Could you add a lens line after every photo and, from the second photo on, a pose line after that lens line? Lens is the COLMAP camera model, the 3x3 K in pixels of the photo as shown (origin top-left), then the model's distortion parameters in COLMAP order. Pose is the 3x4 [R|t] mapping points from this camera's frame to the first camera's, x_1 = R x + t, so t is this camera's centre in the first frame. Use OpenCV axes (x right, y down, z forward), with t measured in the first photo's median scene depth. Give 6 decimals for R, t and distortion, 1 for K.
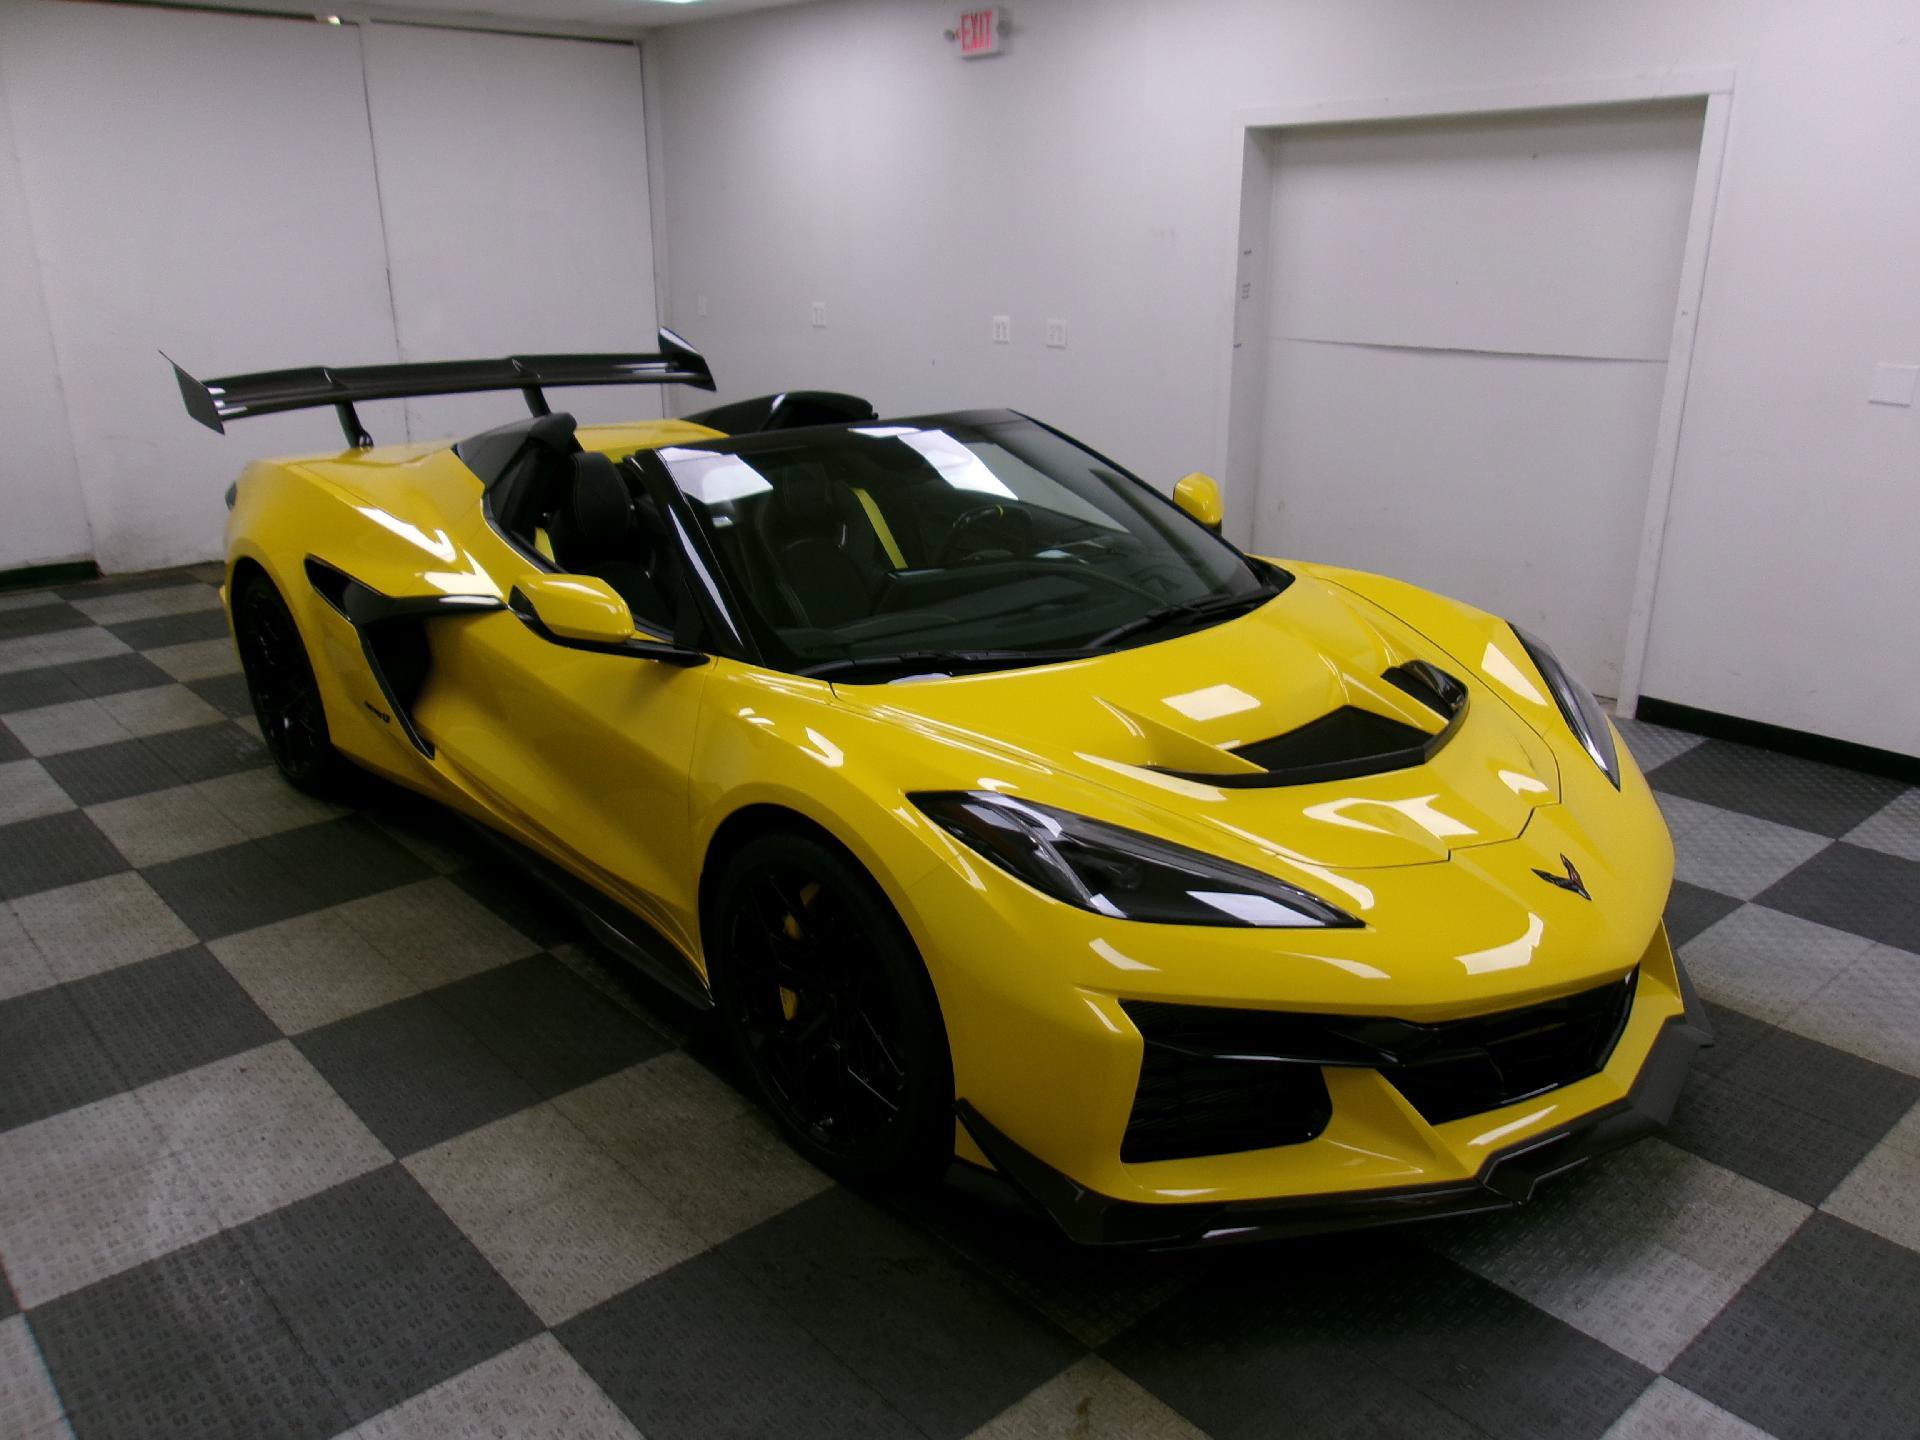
lens RADIAL K [[1498.6, 0, 953.9], [0, 1498.6, 728.6], [0, 0, 1]] dist [-0.027495, 0.046563]
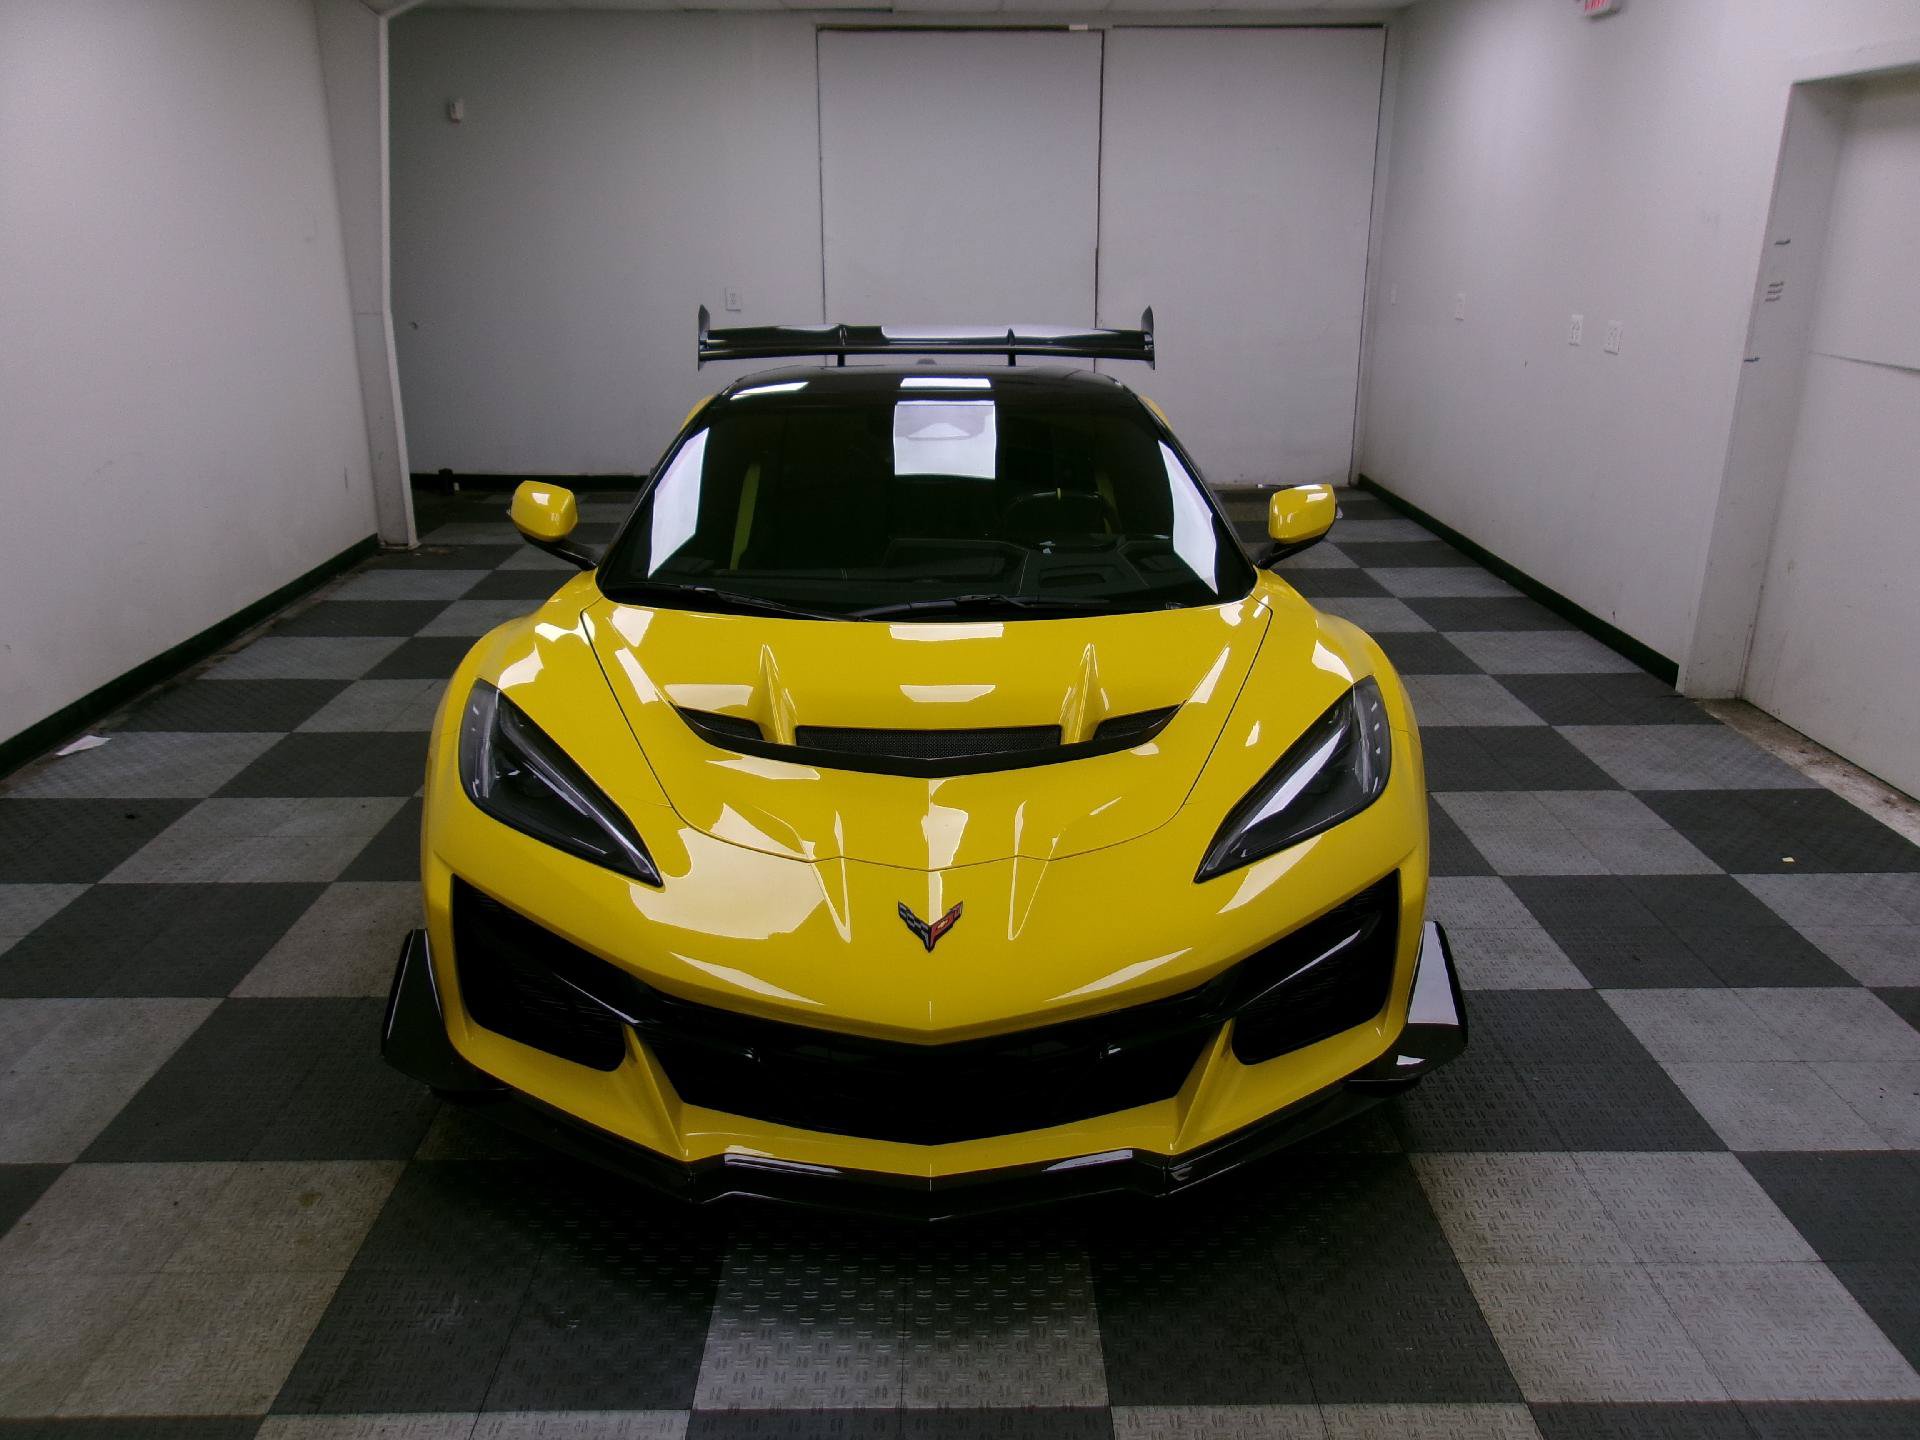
lens RADIAL K [[1498.6, 0, 972.3], [0, 1498.6, 726.1], [0, 0, 1]] dist [-0.027495, 0.046563]
pose [[0.753296, 0.213548, -0.622047, 0.771806], [-0.210076, 0.974398, 0.080109, -0.075217], [0.623228, 0.070332, 0.778871, 0.239367]]
